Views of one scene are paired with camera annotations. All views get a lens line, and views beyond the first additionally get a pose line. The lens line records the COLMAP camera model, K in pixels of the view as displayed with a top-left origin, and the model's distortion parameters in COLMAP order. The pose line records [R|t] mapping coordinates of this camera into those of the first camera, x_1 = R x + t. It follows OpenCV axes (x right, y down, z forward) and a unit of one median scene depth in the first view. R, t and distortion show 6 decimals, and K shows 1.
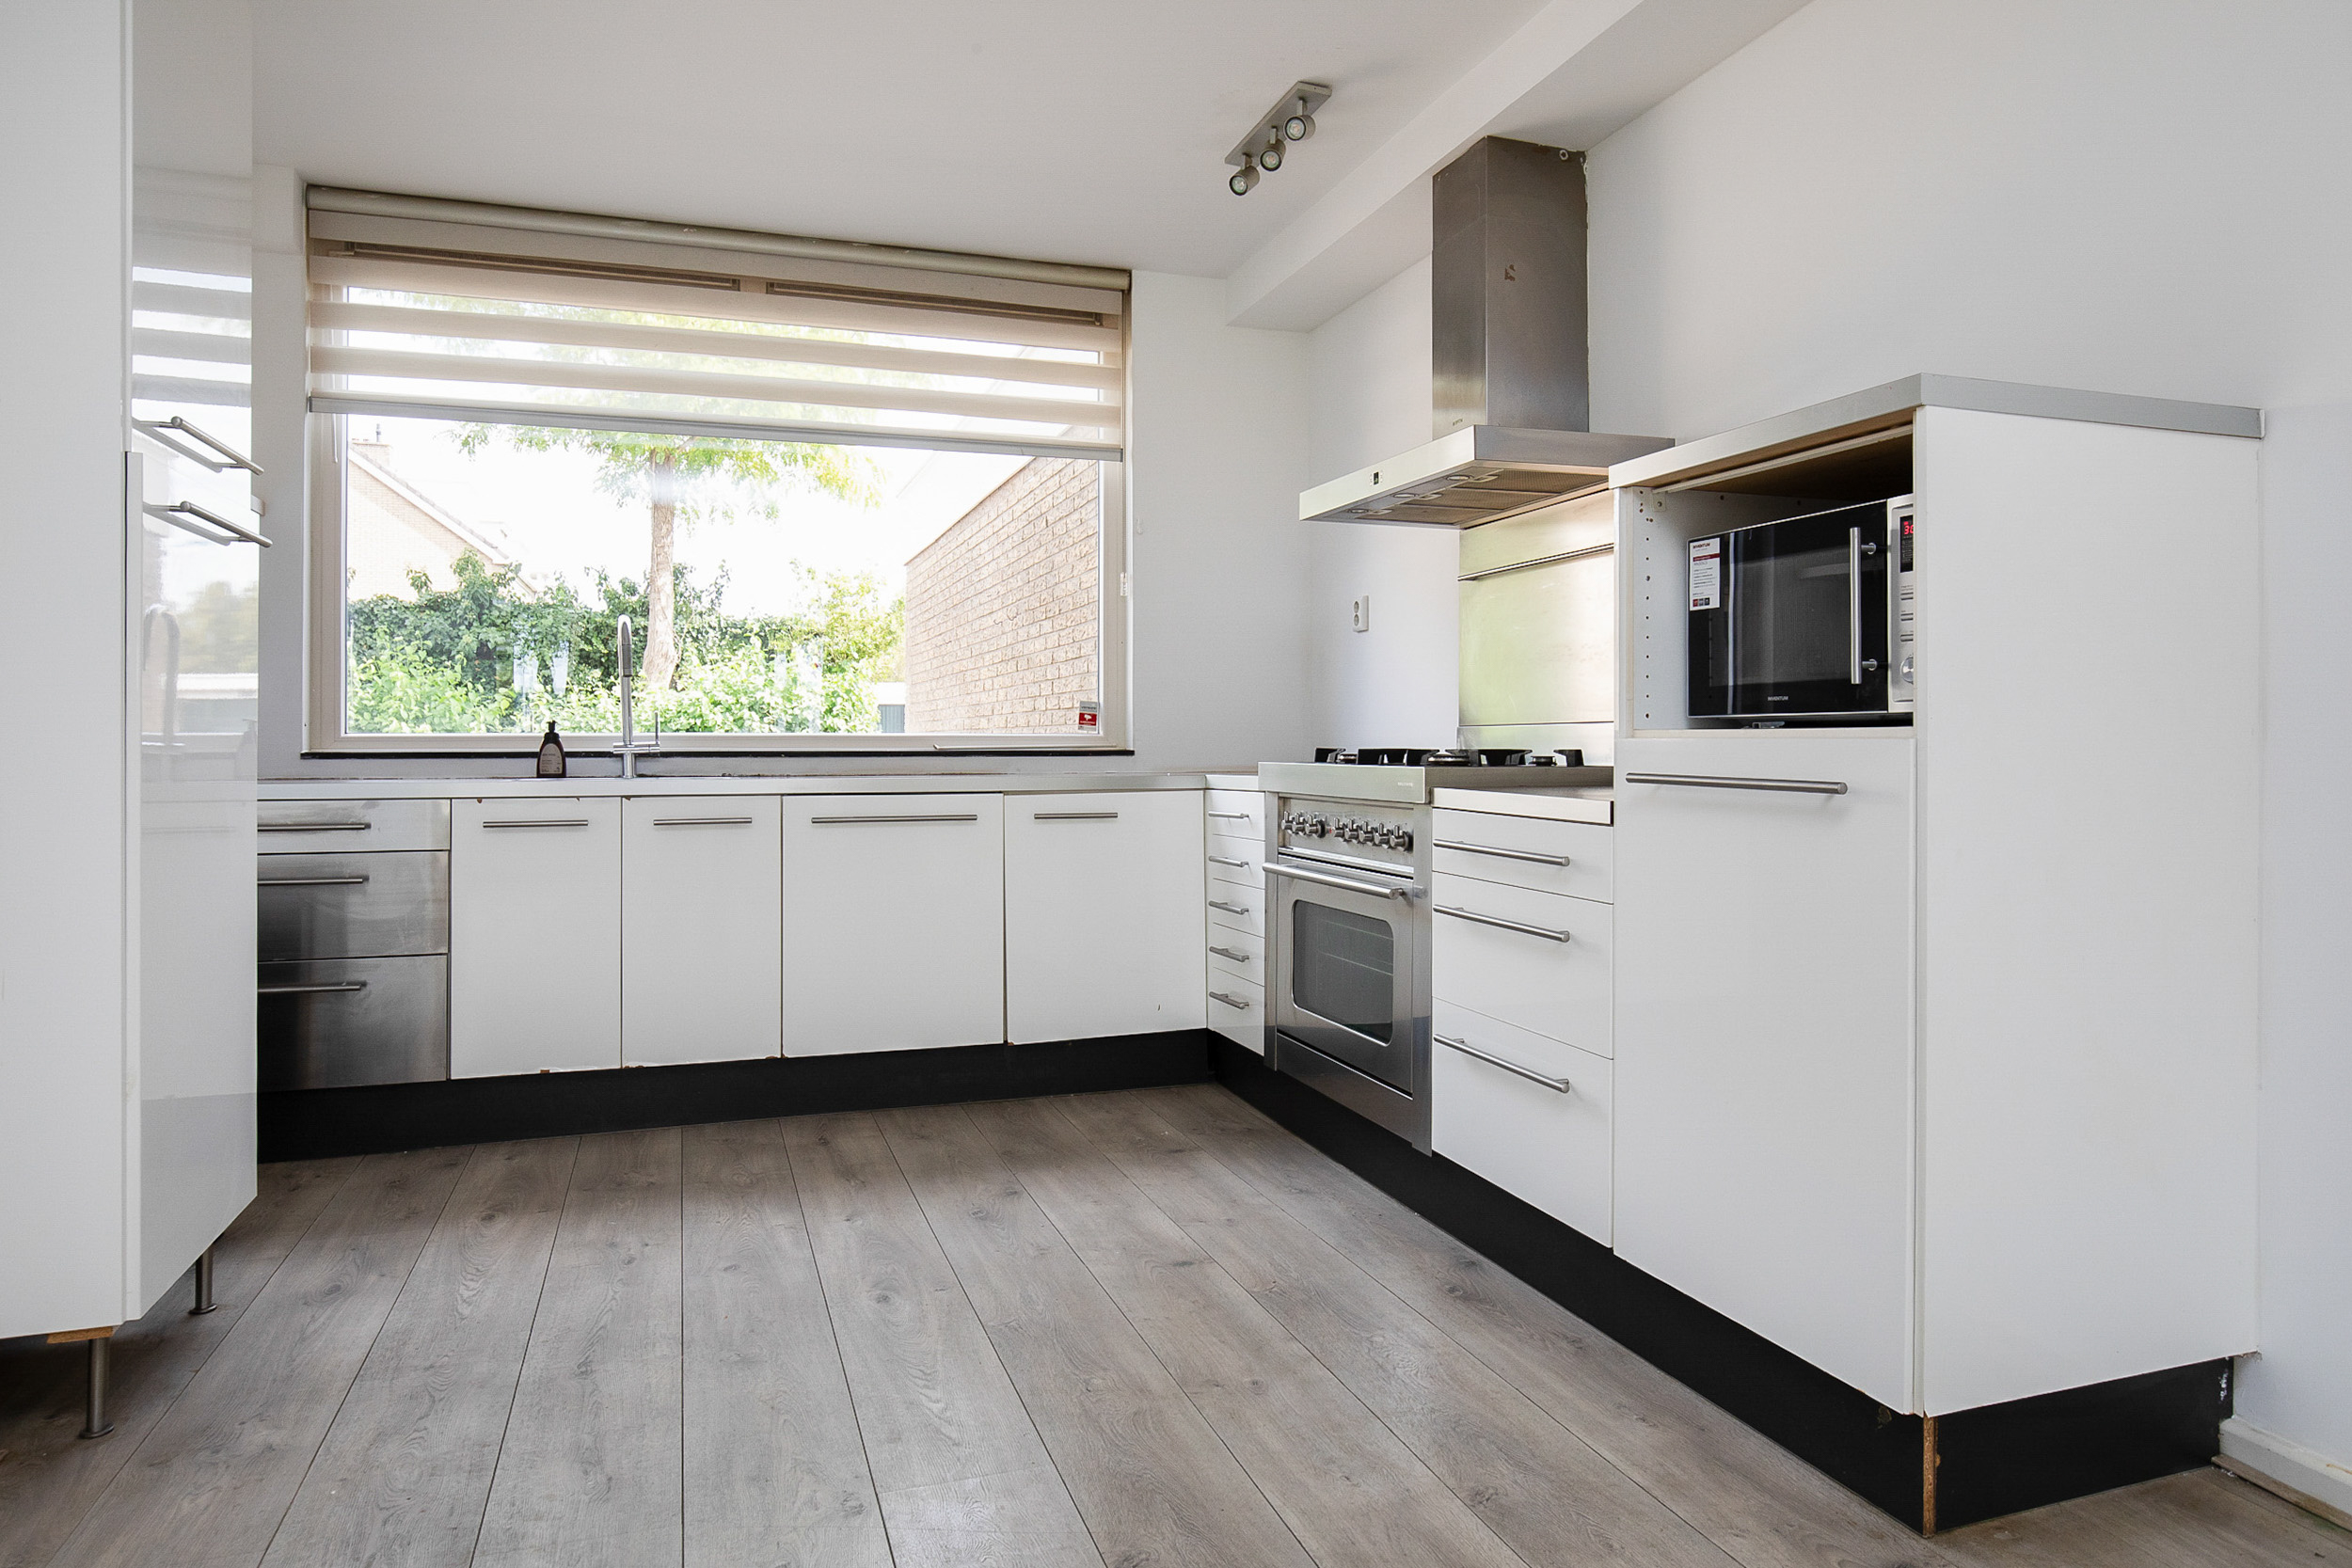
lens RADIAL K [[1451.0, 0, 1167.6], [0, 1451.0, 747.2], [0, 0, 1]] dist [-0.004200, 0.001535]
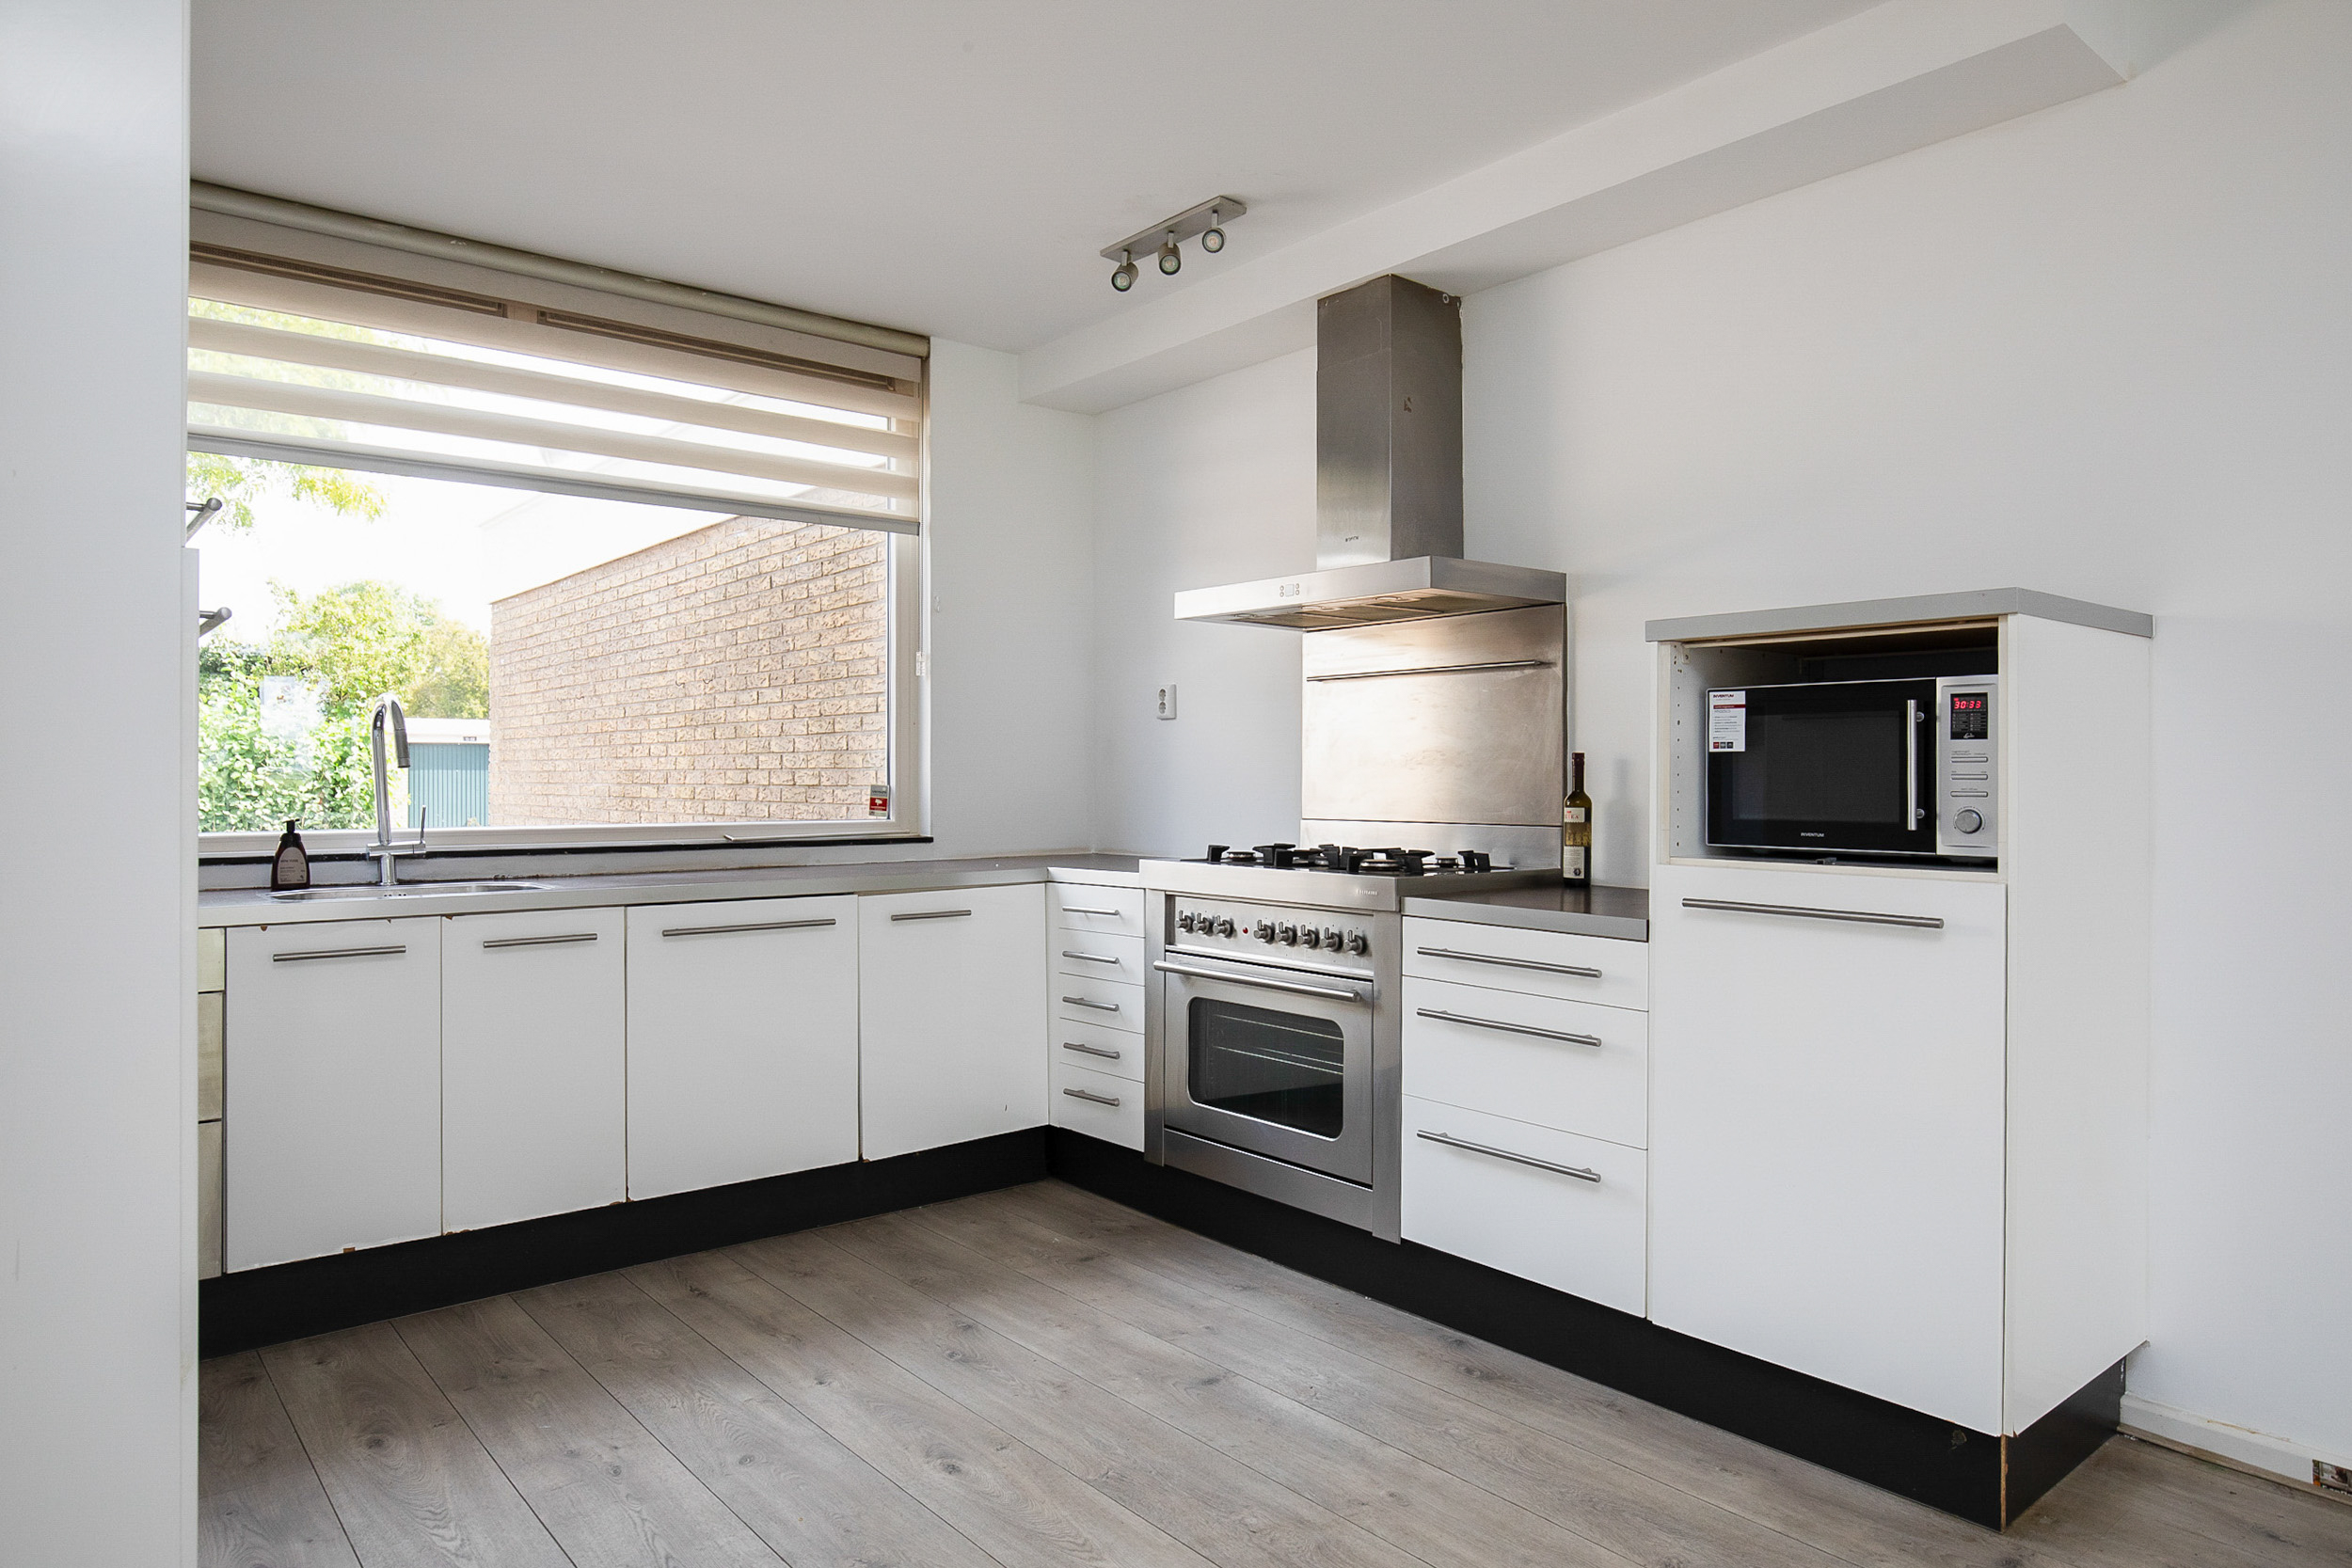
lens RADIAL K [[1463.0, 0, 1176.0], [0, 1463.0, 784.0], [0, 0, 1]] dist [-0.003669, -0.000977]
pose [[0.933671, 0.000238, 0.358133, -0.284625], [-0.000769, 0.999999, 0.001339, -0.044706], [-0.358132, -0.001526, 0.933670, 0.048694]]
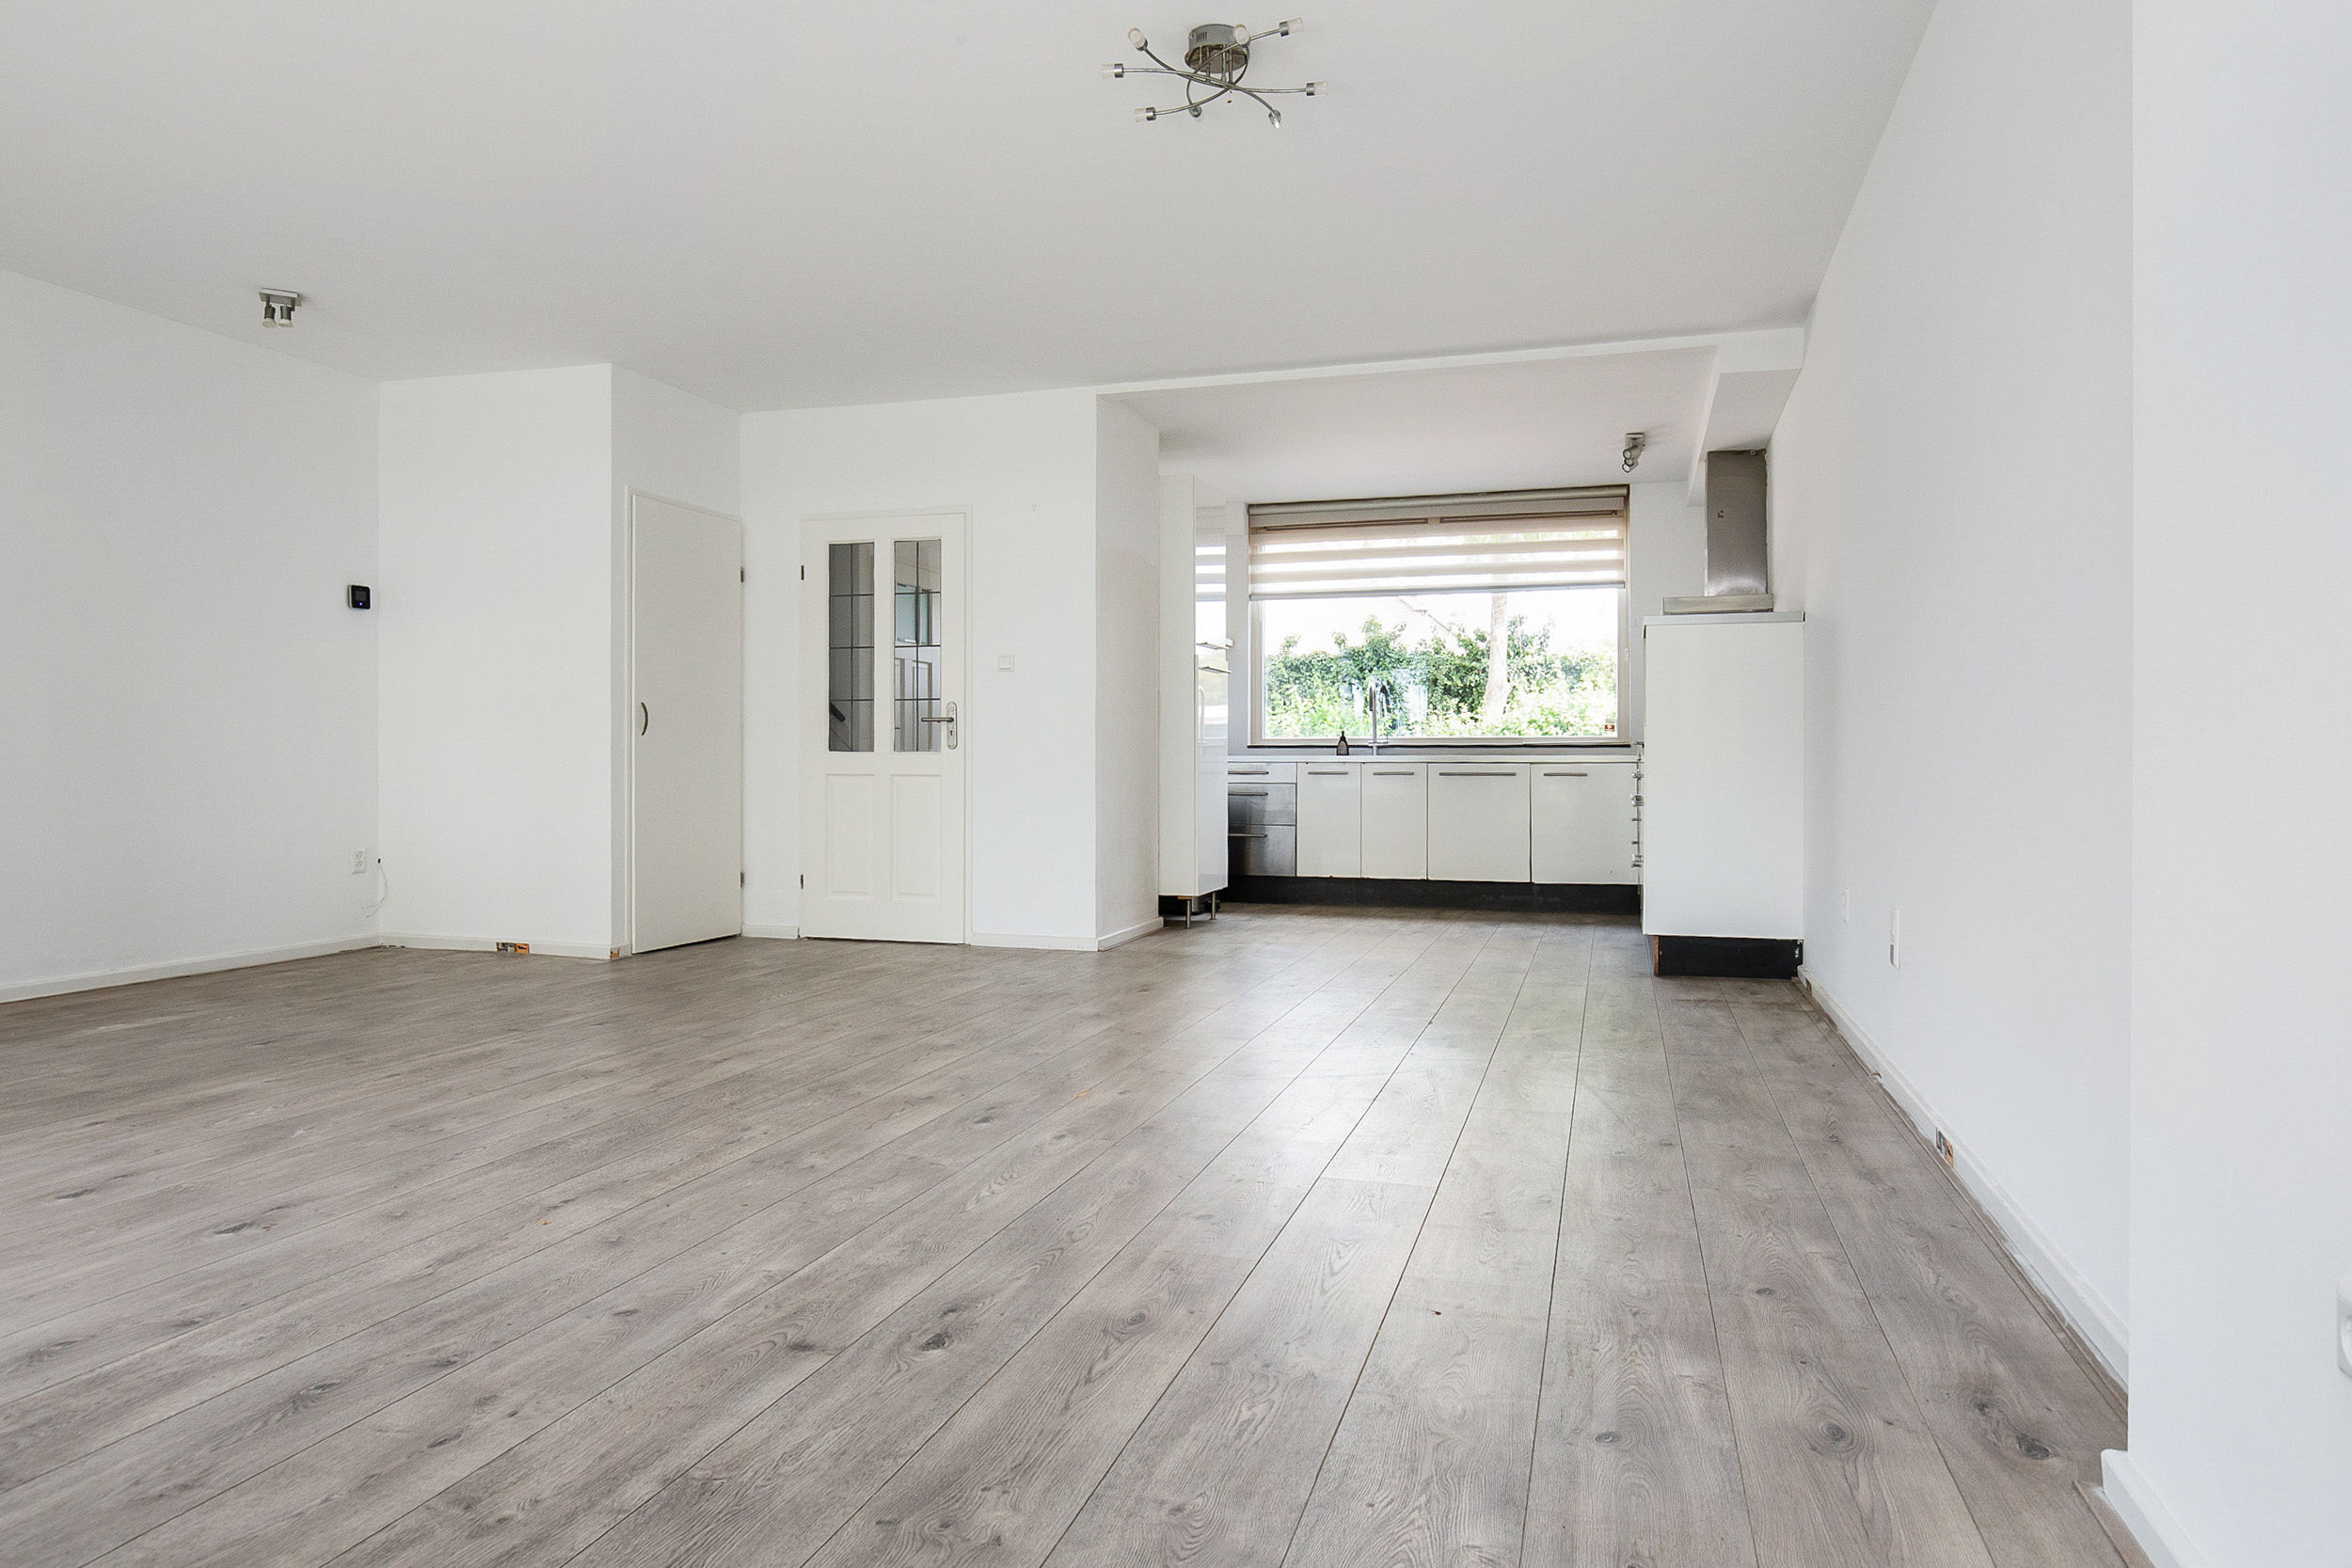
lens RADIAL K [[1467.4, 0, 1126.5], [0, 1467.4, 775.4], [0, 0, 1]] dist [-0.005080, -0.000823]
pose [[0.797225, 0.007500, -0.603636, 0.773599], [-0.004104, 0.999967, 0.007004, 0.041568], [0.603669, -0.003106, 0.797229, -1.149201]]
